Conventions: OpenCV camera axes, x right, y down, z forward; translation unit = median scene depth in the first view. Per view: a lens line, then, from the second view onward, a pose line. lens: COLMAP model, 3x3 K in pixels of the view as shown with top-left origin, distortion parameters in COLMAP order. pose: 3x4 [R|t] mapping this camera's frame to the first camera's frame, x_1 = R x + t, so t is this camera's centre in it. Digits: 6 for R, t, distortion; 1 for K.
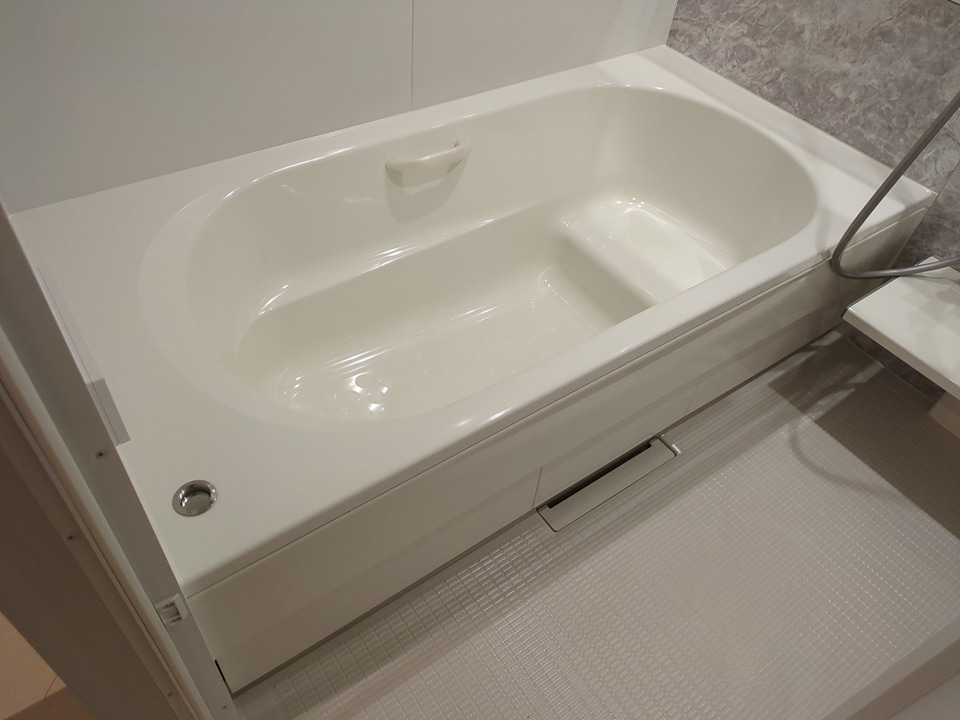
lens RADIAL K [[719.4, 0, 453.4], [0, 719.4, 381.6], [0, 0, 1]] dist [0.010414, -0.015159]
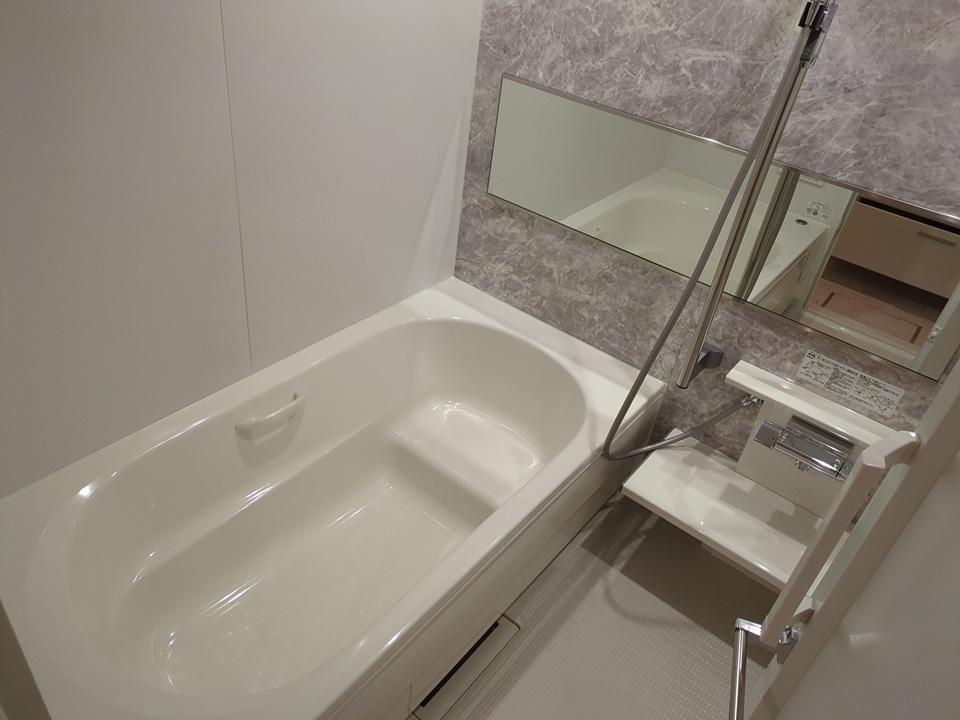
lens RADIAL K [[719.4, 0, 478.3], [0, 719.4, 359.2], [0, 0, 1]] dist [0.010414, -0.015159]
pose [[0.956919, -0.128317, 0.260465, -0.007571], [0.172875, 0.972508, -0.156021, -0.147278], [-0.233284, 0.194327, 0.952794, -0.190161]]
